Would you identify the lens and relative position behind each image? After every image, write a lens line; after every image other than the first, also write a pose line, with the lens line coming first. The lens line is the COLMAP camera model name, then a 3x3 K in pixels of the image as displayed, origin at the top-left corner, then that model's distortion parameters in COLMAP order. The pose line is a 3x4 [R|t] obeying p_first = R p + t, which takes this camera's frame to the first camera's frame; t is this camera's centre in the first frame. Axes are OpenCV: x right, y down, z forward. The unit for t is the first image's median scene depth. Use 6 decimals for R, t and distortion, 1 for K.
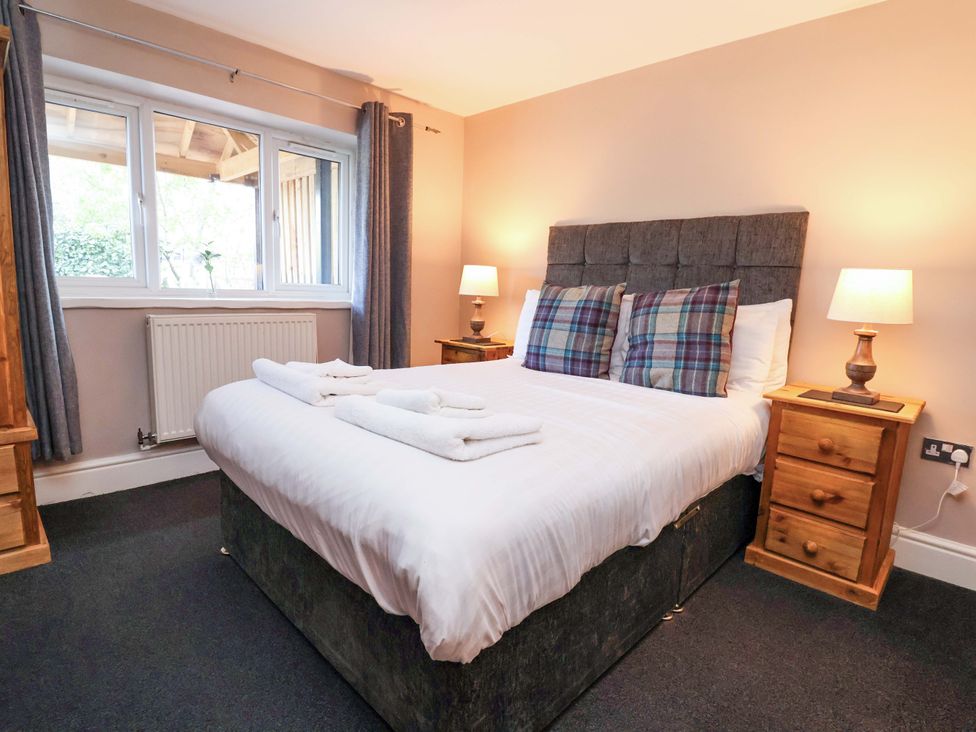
lens RADIAL K [[508.9, 0, 490.0], [0, 508.9, 365.0], [0, 0, 1]] dist [0.001363, -0.014295]
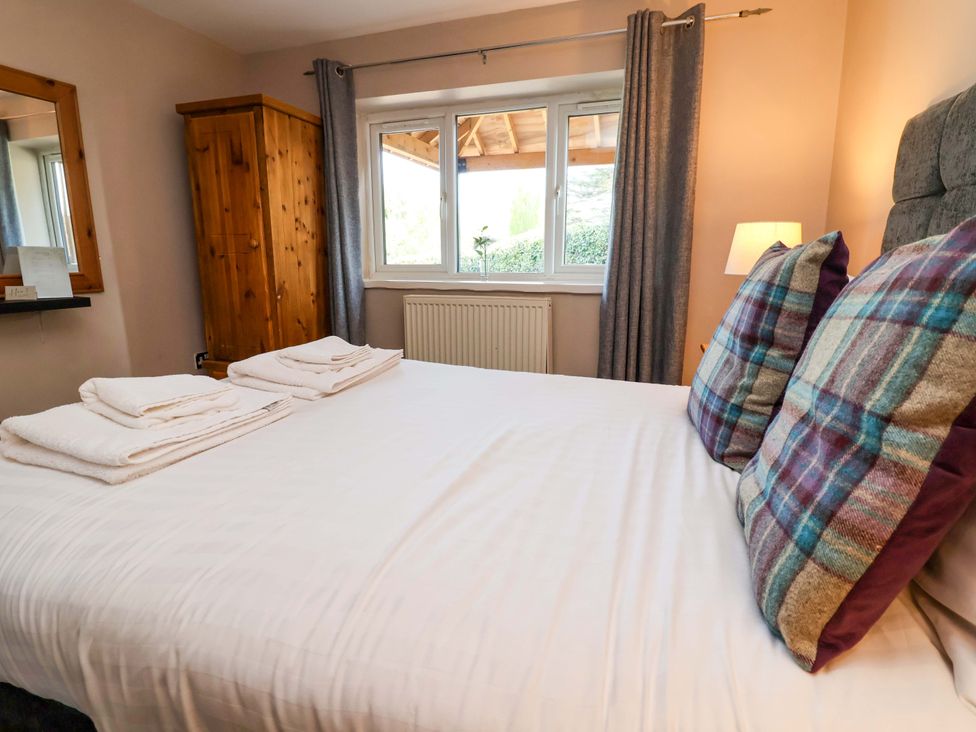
lens RADIAL K [[508.9, 0, 491.0], [0, 508.9, 366.5], [0, 0, 1]] dist [0.001363, -0.014295]
pose [[0.435927, 0.143140, -0.888526, 0.464306], [-0.120123, 0.987691, 0.100181, -0.068435], [0.891929, 0.063061, 0.447756, 0.589577]]
